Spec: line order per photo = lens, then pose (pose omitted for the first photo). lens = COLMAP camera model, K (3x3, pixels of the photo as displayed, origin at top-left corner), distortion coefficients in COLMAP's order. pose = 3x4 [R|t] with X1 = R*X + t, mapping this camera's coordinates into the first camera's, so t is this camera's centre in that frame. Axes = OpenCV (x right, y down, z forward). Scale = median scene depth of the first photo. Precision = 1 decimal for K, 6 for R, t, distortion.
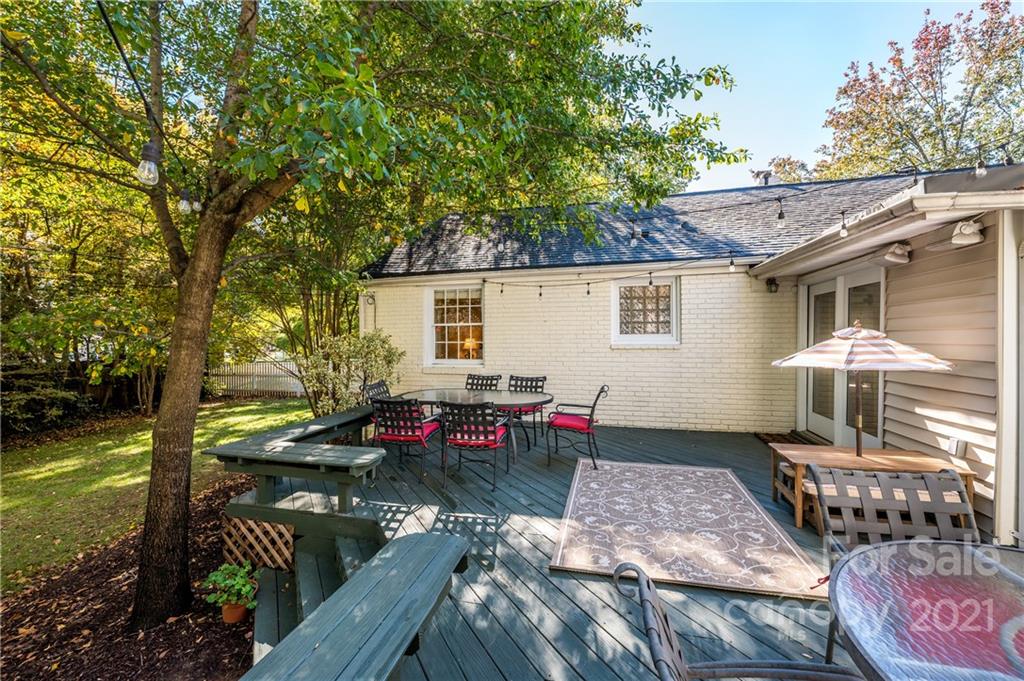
lens RADIAL K [[406.0, 0, 512.6], [0, 406.0, 339.7], [0, 0, 1]] dist [-0.000673, 0.000070]
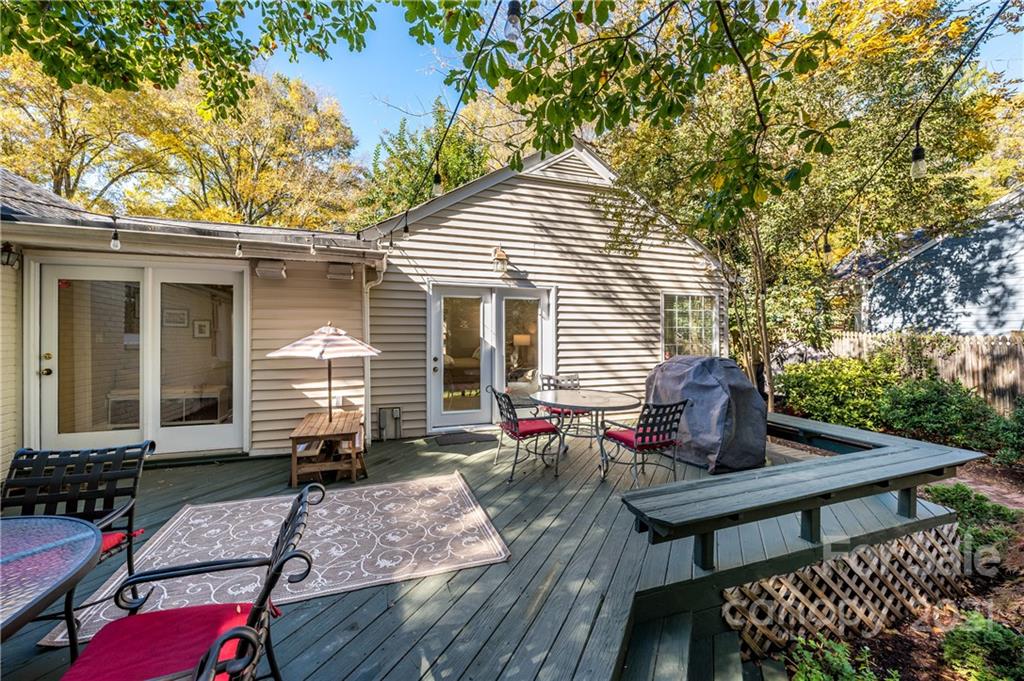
lens RADIAL K [[406.0, 0, 512.6], [0, 406.0, 339.7], [0, 0, 1]] dist [-0.000673, 0.000070]
pose [[-0.555082, -0.010376, 0.831731, -0.339830], [0.007603, 0.999817, 0.017546, -0.002813], [-0.831761, 0.016063, -0.554902, 0.693756]]
